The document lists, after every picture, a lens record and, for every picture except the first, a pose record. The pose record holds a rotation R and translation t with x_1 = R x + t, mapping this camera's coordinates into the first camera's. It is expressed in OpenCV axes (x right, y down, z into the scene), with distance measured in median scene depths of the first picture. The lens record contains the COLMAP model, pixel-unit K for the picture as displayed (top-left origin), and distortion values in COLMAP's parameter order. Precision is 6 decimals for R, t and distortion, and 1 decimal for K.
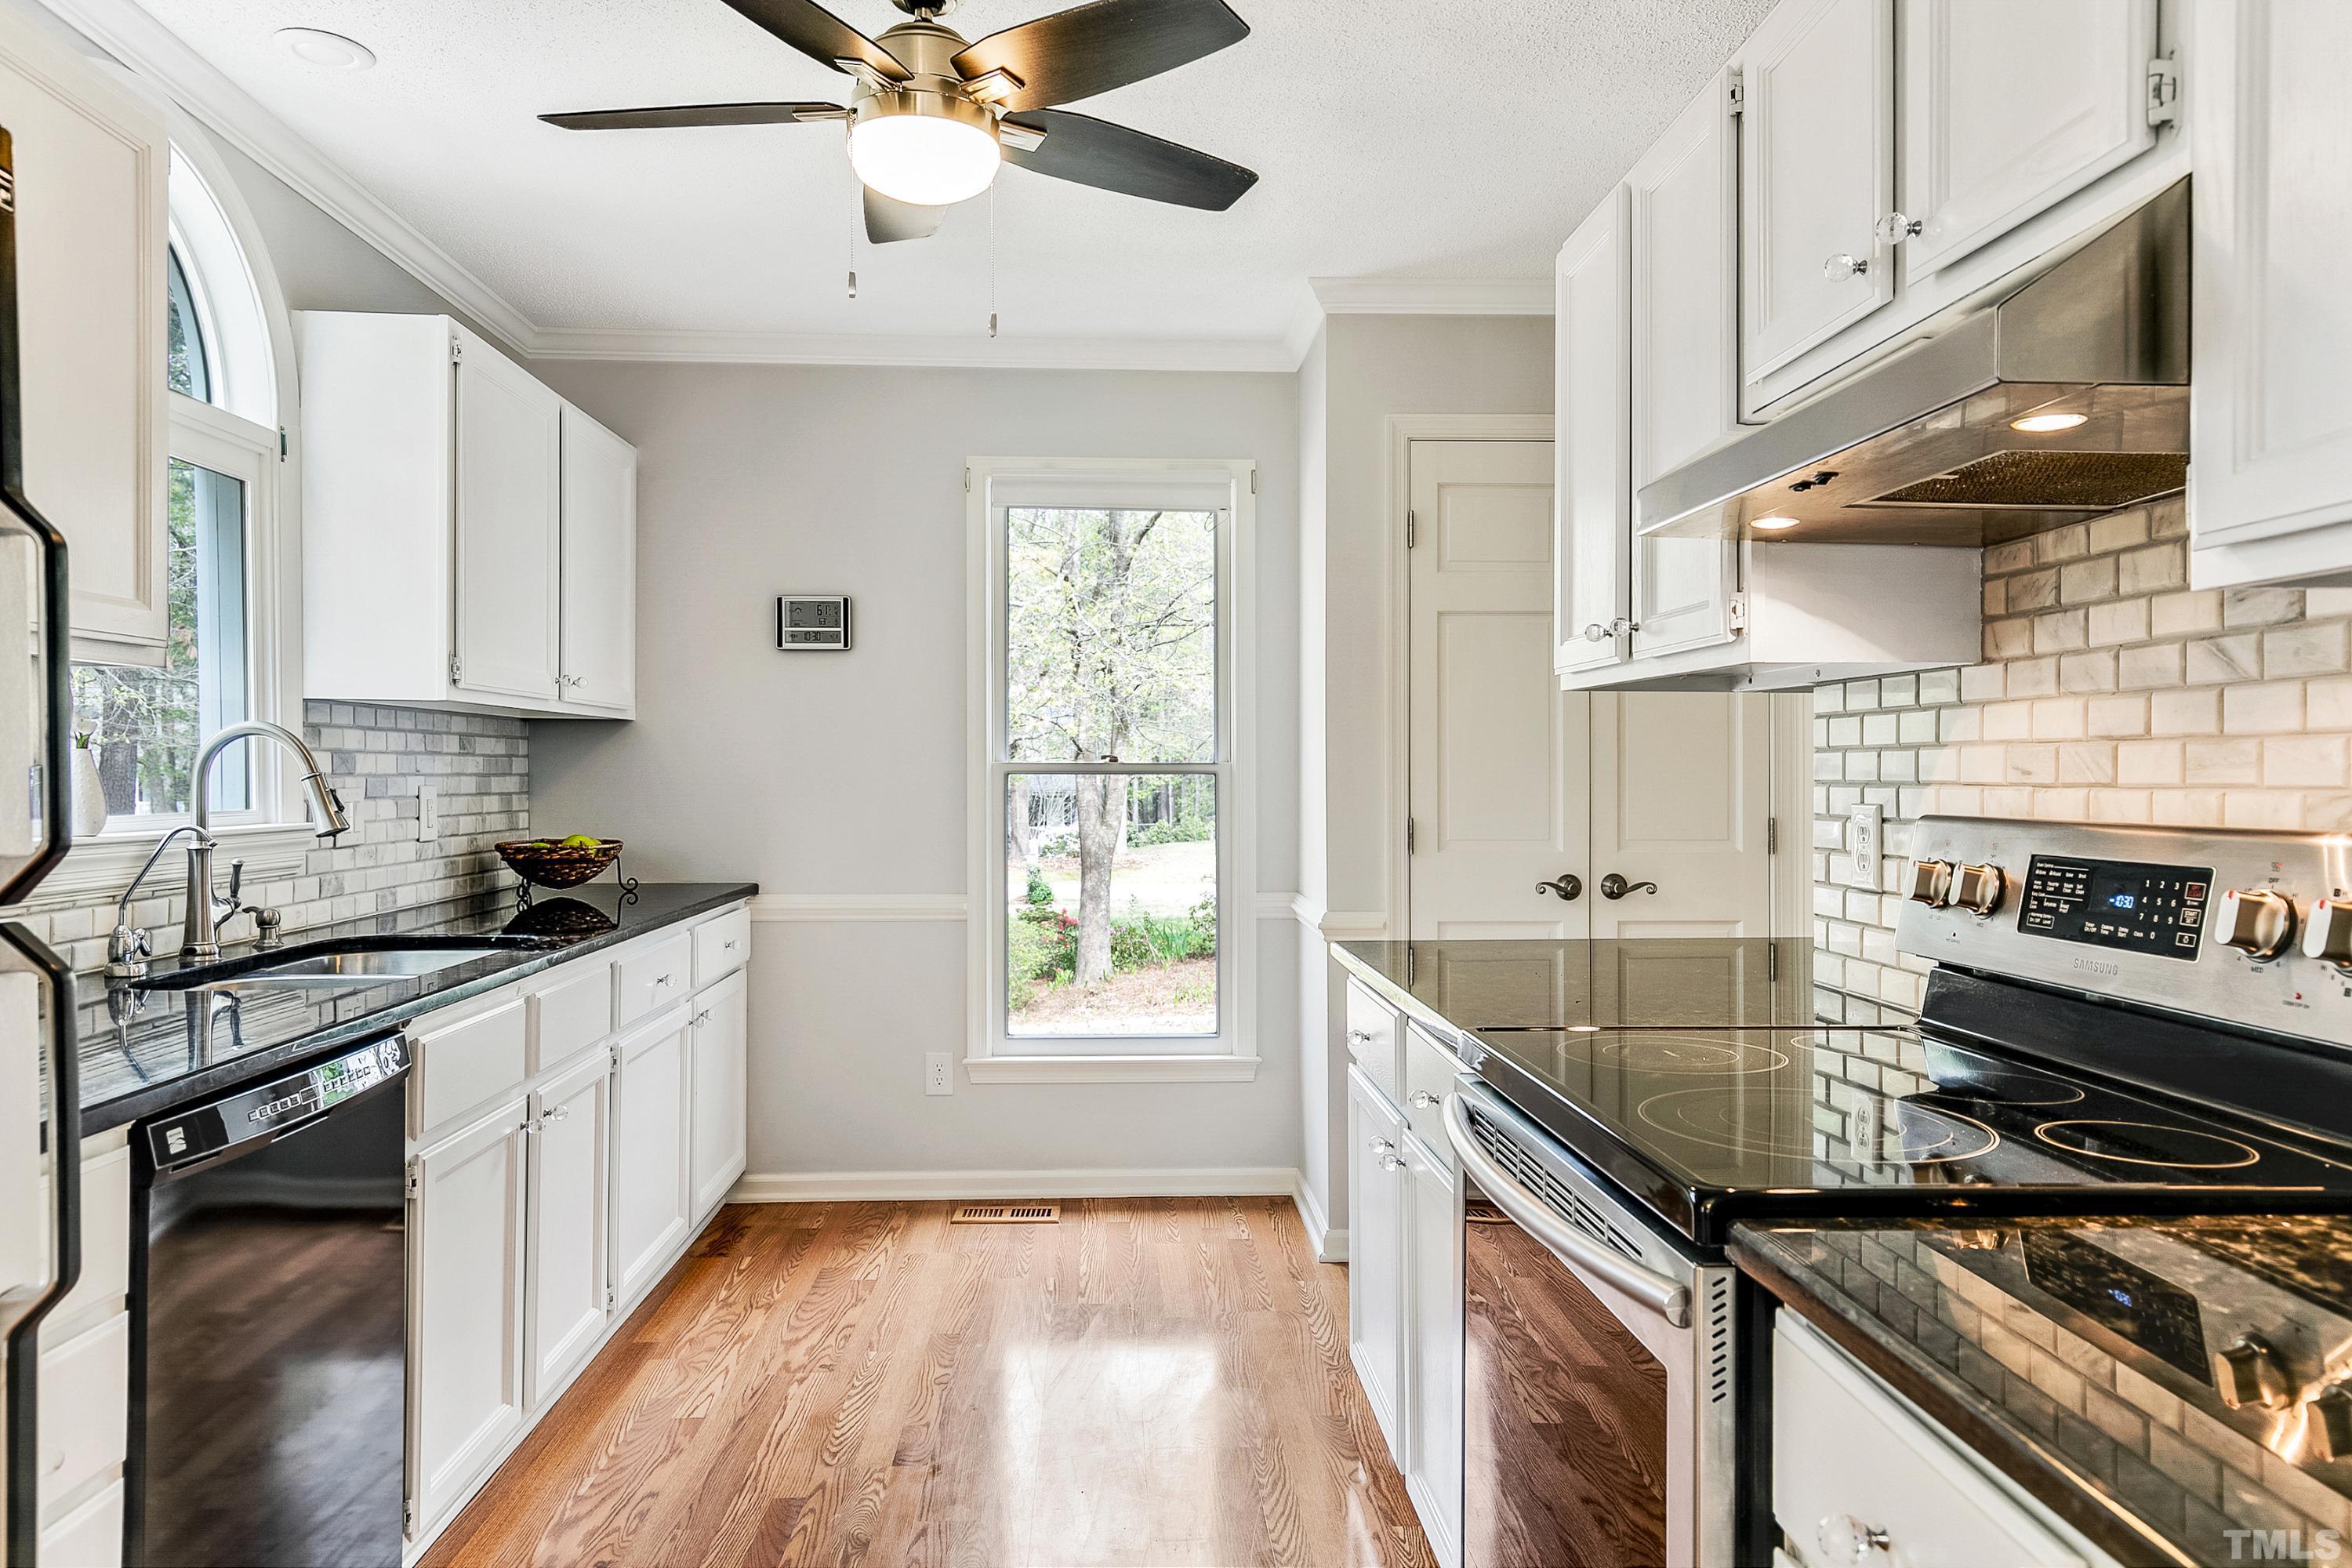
lens RADIAL K [[1561.4, 0, 1183.0], [0, 1561.4, 779.0], [0, 0, 1]] dist [0.003385, -0.002406]
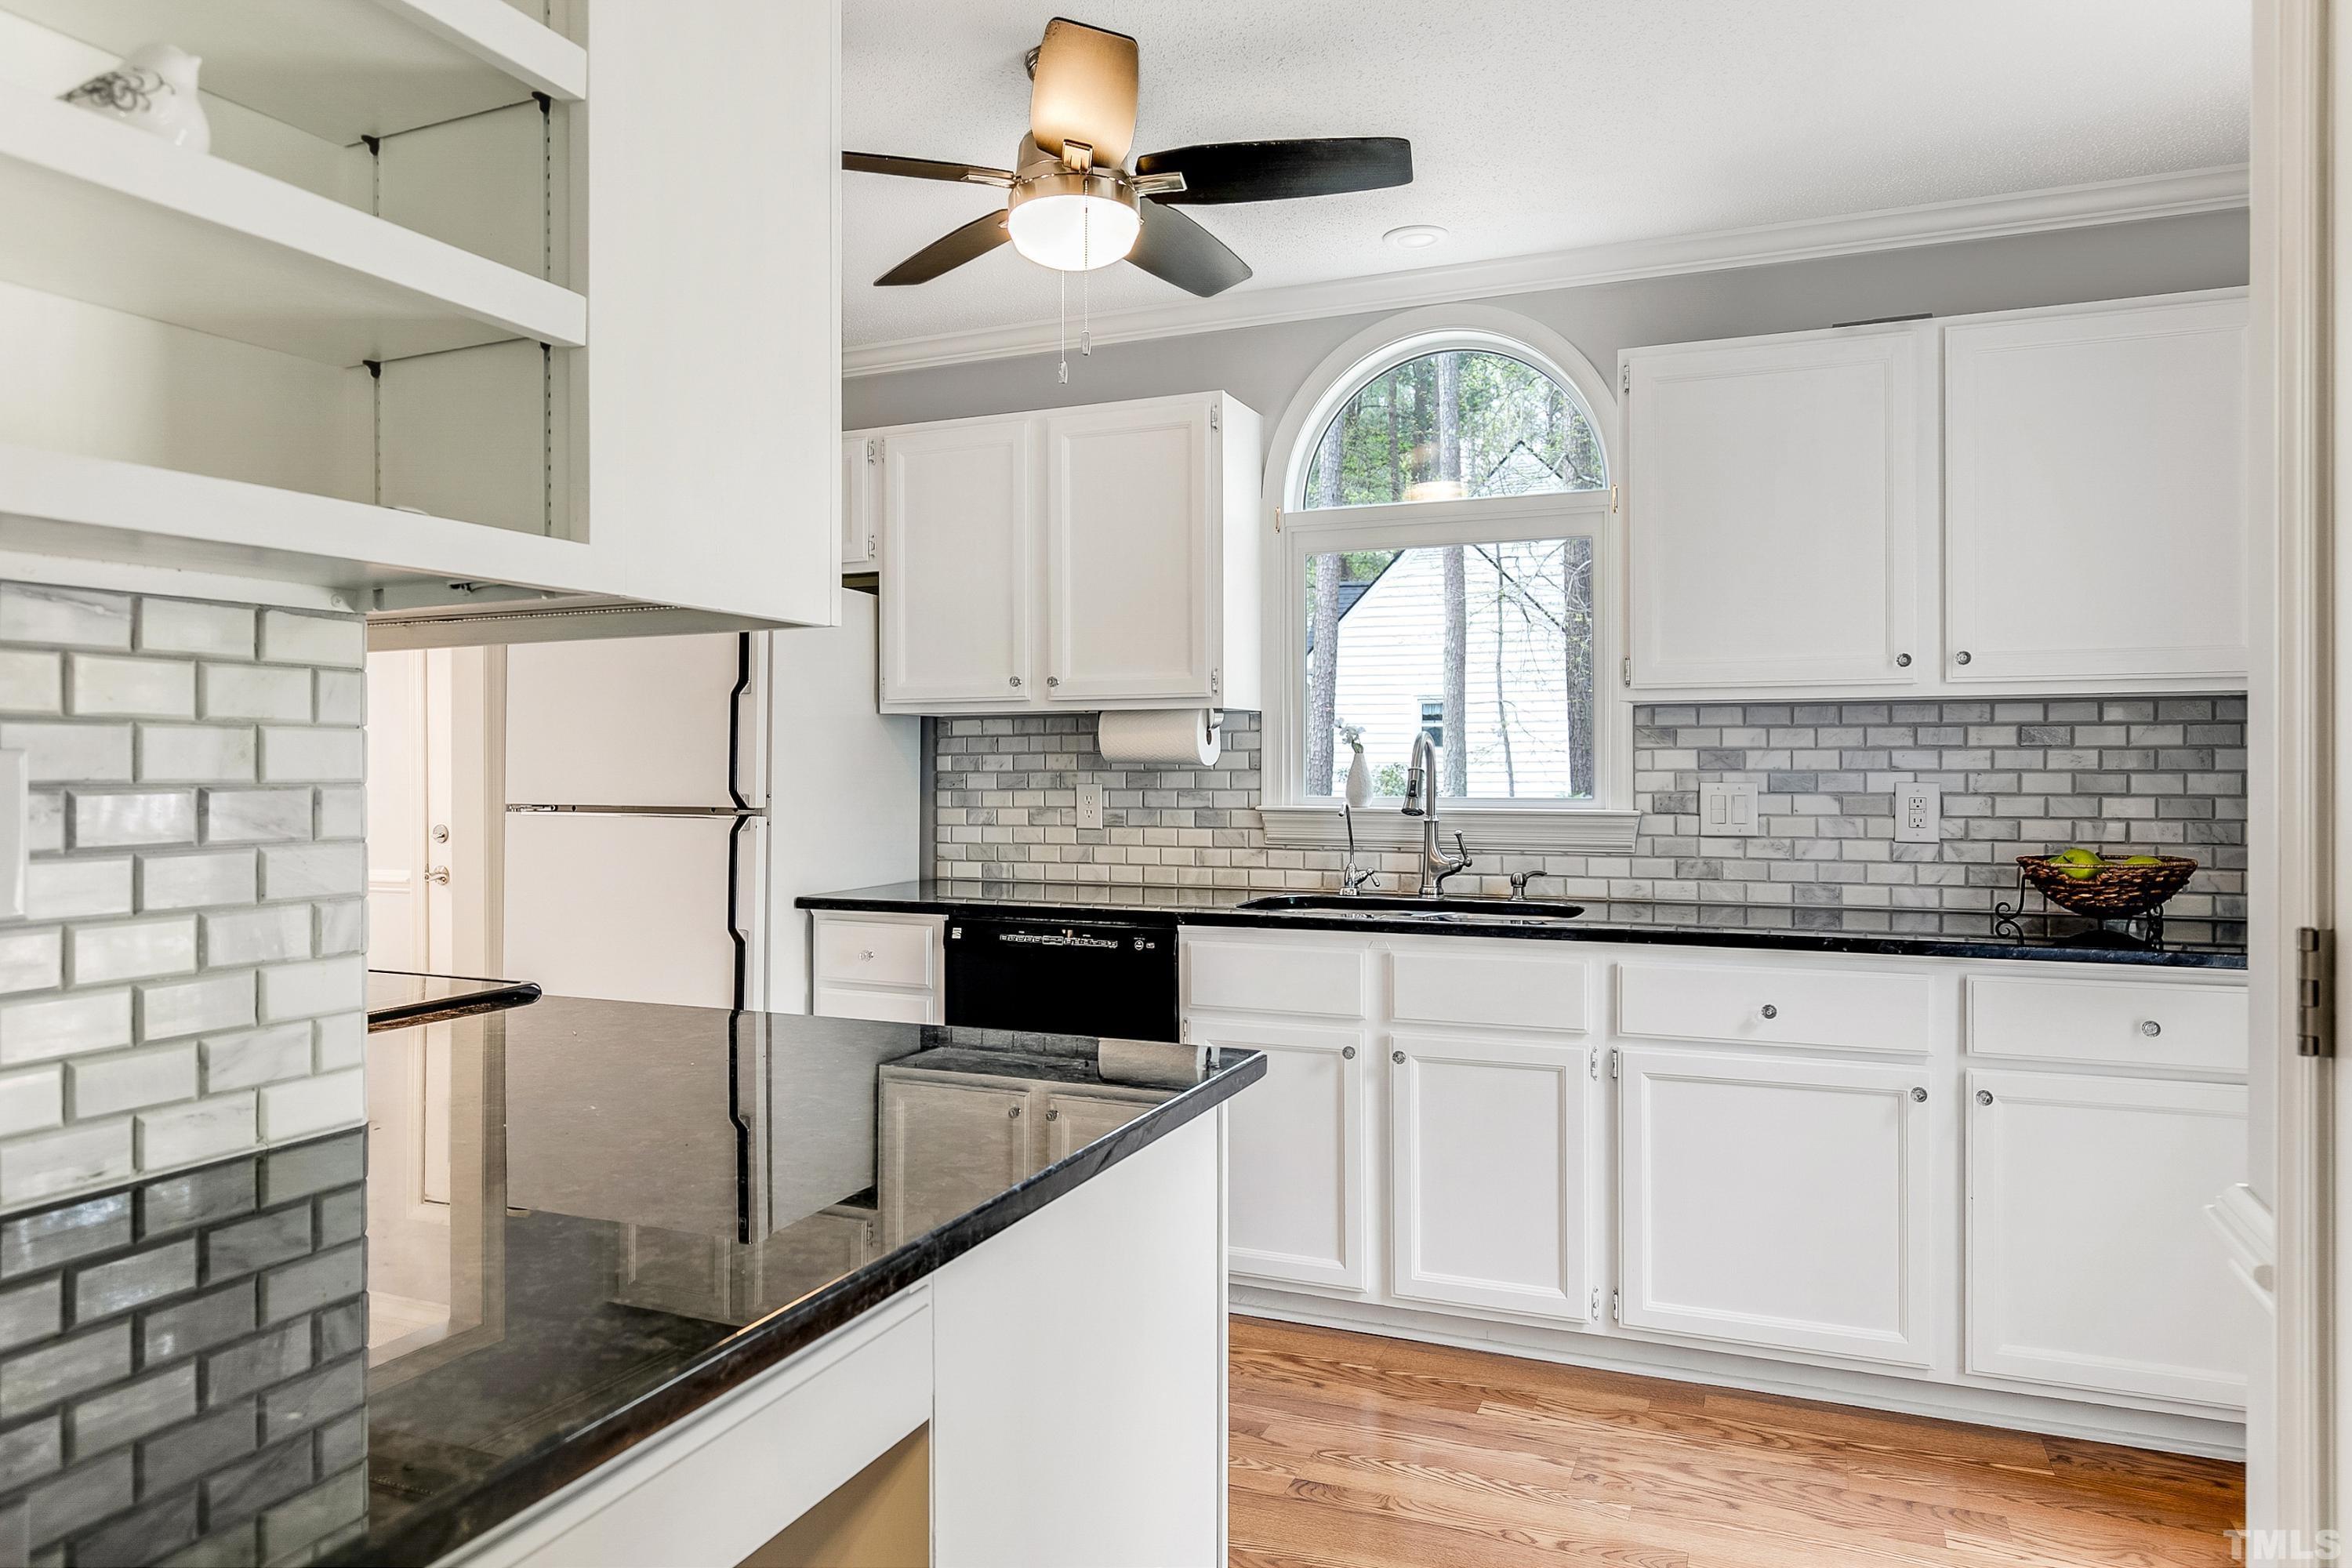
lens RADIAL K [[1464.6, 0, 1203.9], [0, 1464.6, 813.7], [0, 0, 1]] dist [0.020741, 0.000269]
pose [[-0.427316, 0.024367, -0.903774, 0.549580], [-0.001525, 0.999616, 0.027672, -0.000961], [0.904101, 0.013203, -0.427115, 1.116054]]
